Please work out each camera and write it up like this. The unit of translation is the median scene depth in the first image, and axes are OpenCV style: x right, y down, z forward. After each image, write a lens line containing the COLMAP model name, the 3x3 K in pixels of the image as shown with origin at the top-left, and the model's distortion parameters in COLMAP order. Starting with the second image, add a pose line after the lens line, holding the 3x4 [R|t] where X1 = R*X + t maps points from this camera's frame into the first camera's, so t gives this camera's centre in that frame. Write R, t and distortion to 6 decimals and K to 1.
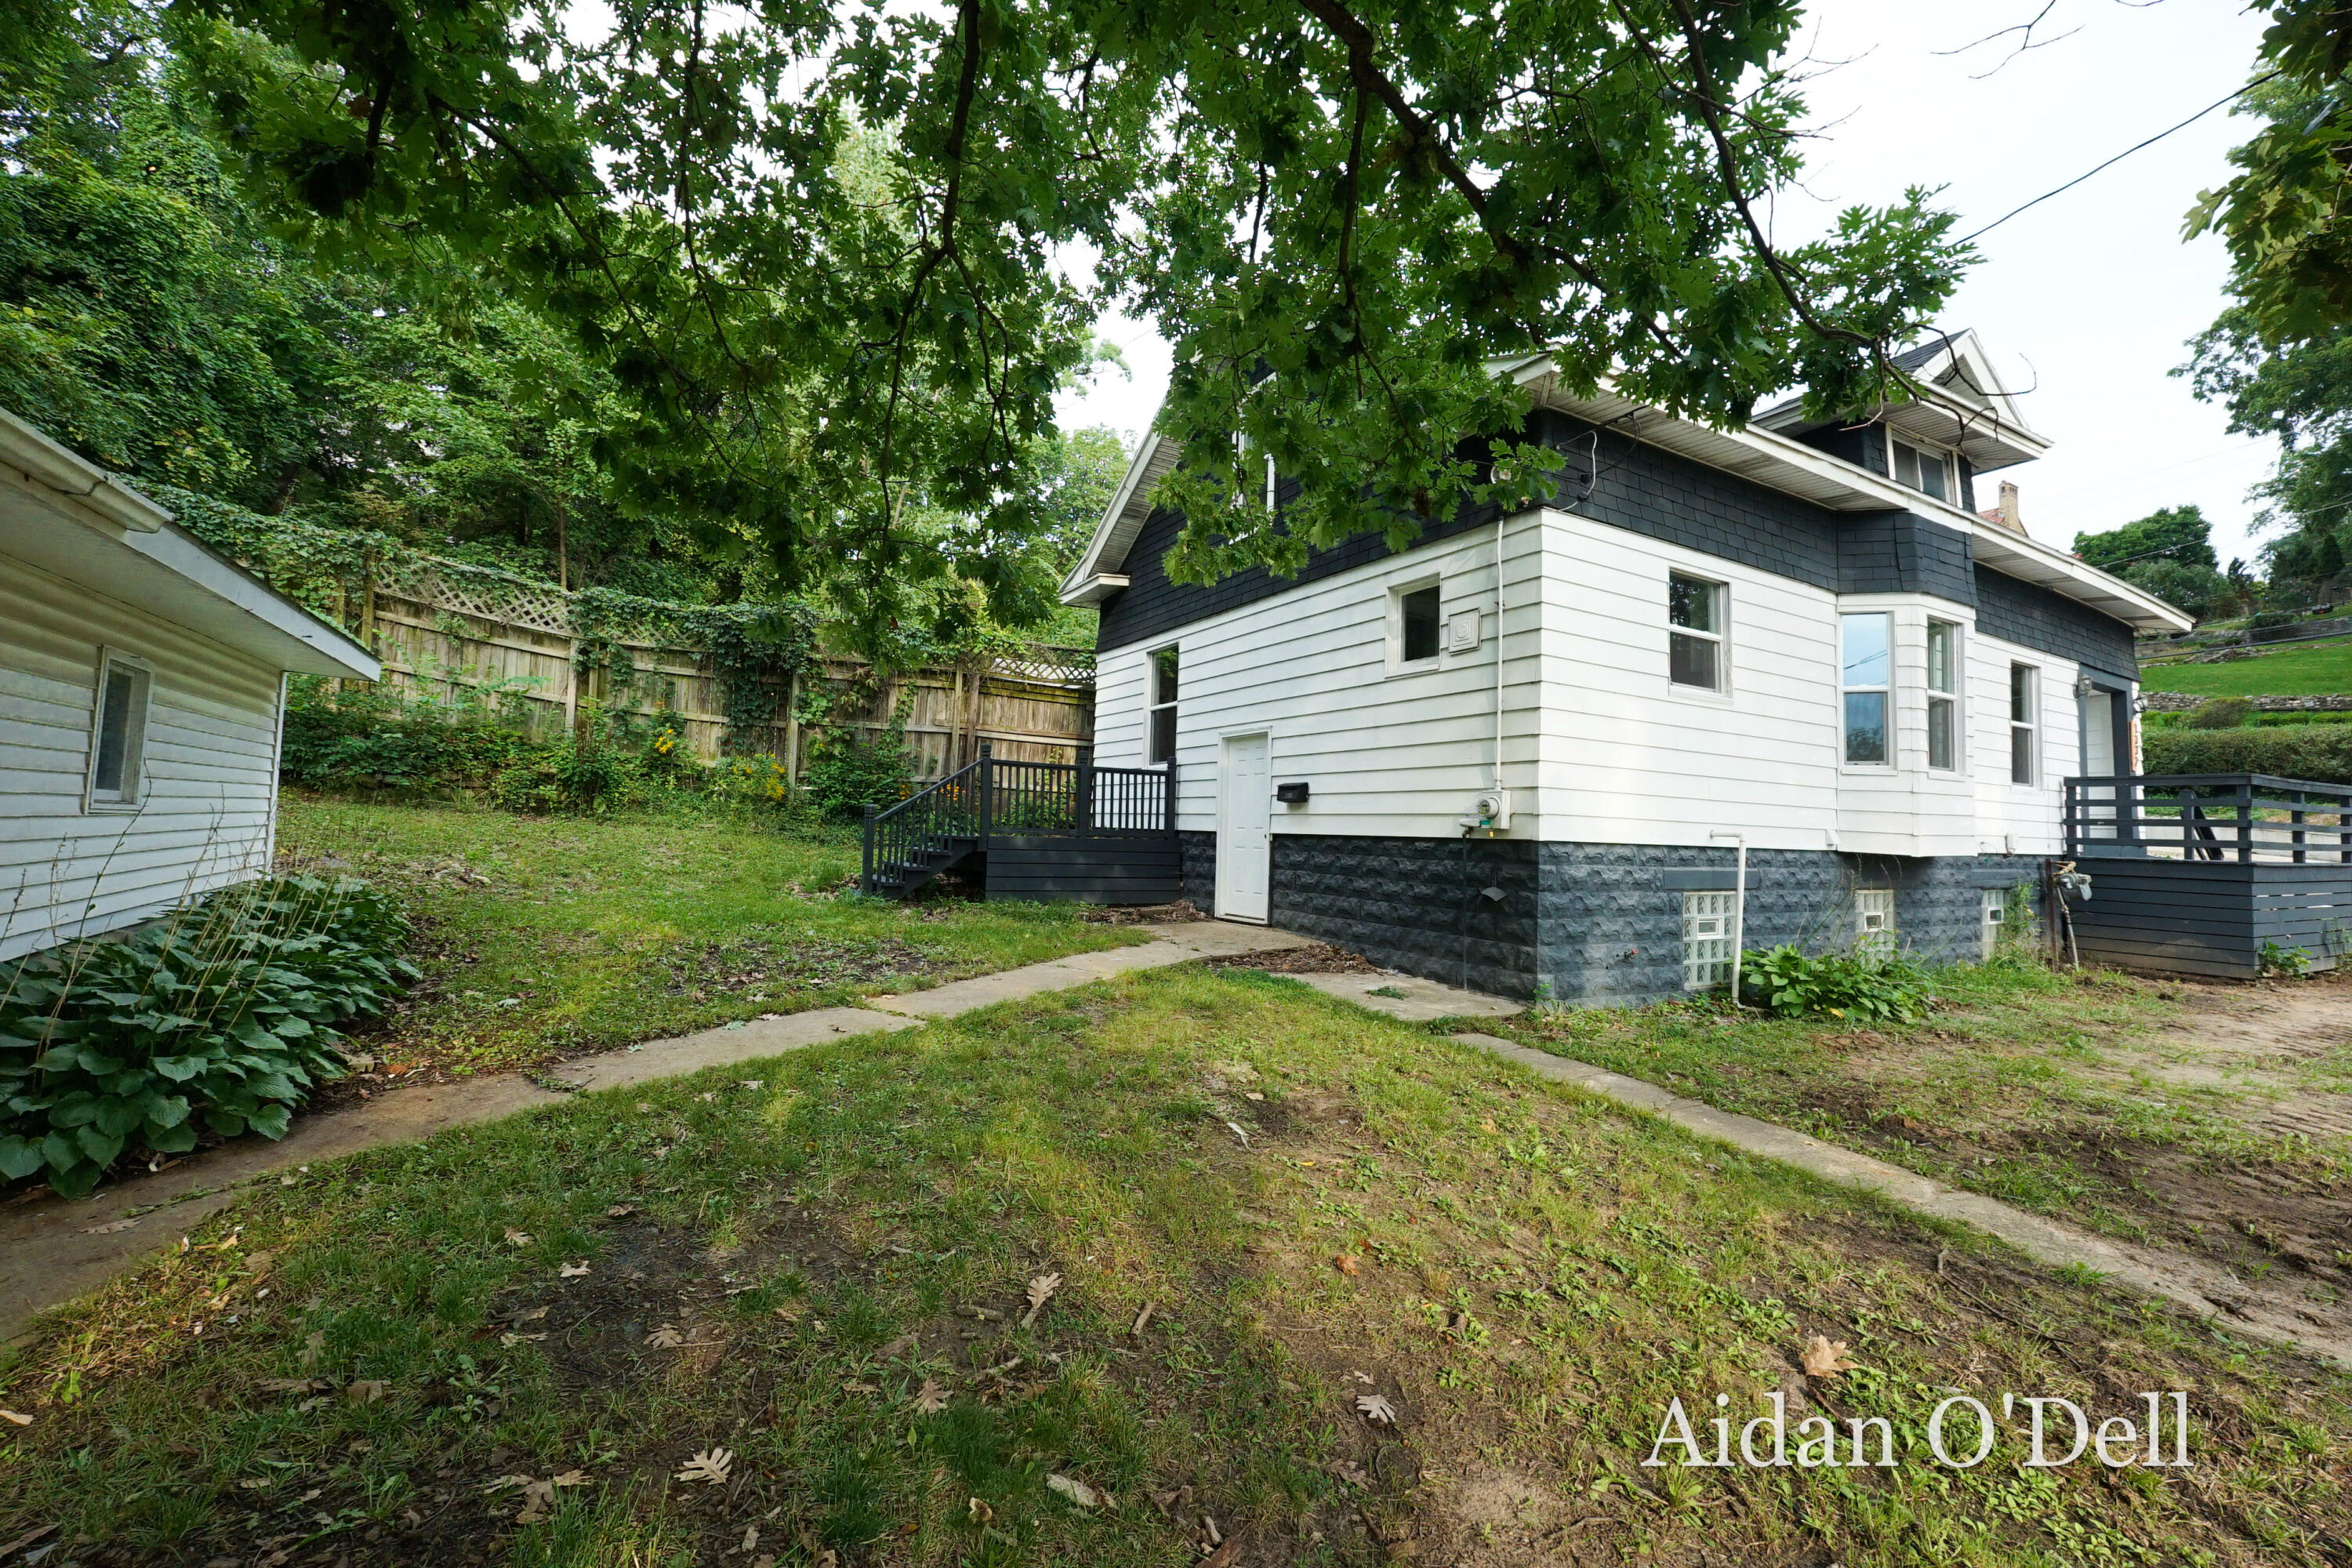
lens RADIAL K [[958.3, 0, 1189.4], [0, 958.3, 786.2], [0, 0, 1]] dist [-0.003574, -0.000223]
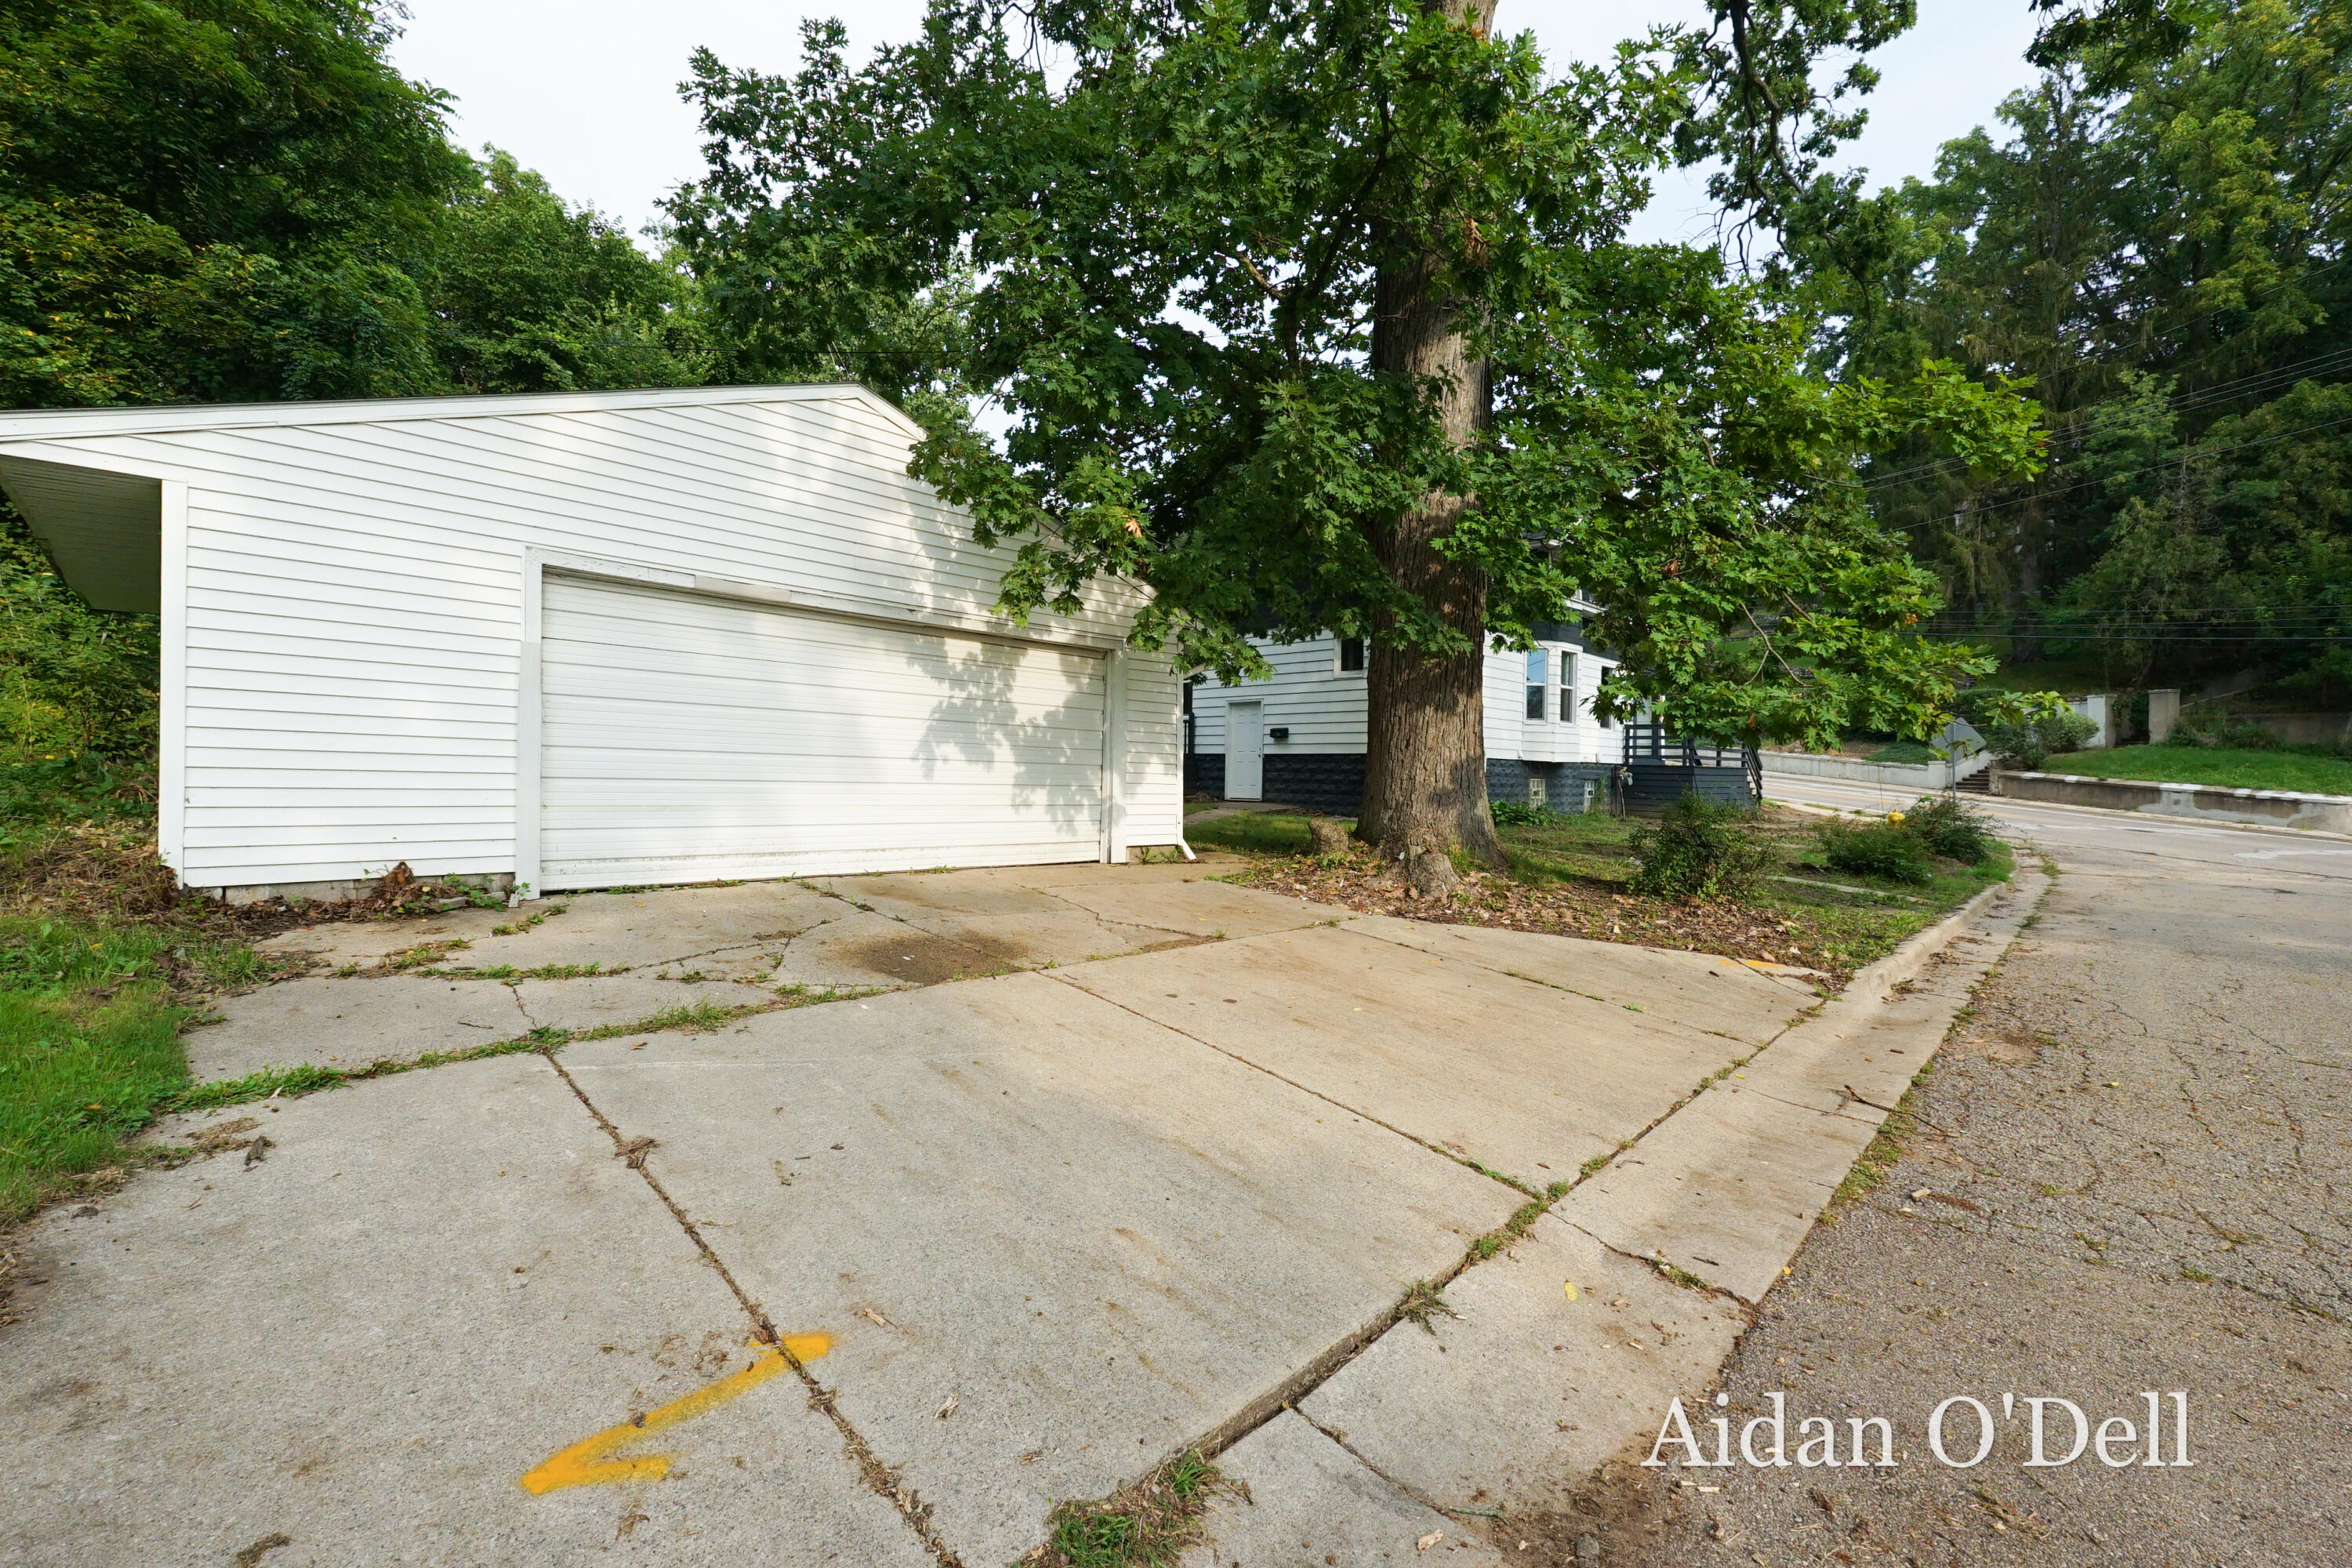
lens RADIAL K [[958.3, 0, 1166.4], [0, 958.3, 783.5], [0, 0, 1]] dist [-0.003574, -0.000223]
pose [[0.971563, -0.013828, 0.236377, -0.531710], [-0.001608, 0.997885, 0.064987, -0.015999], [-0.236776, -0.063519, 0.969486, -0.786663]]
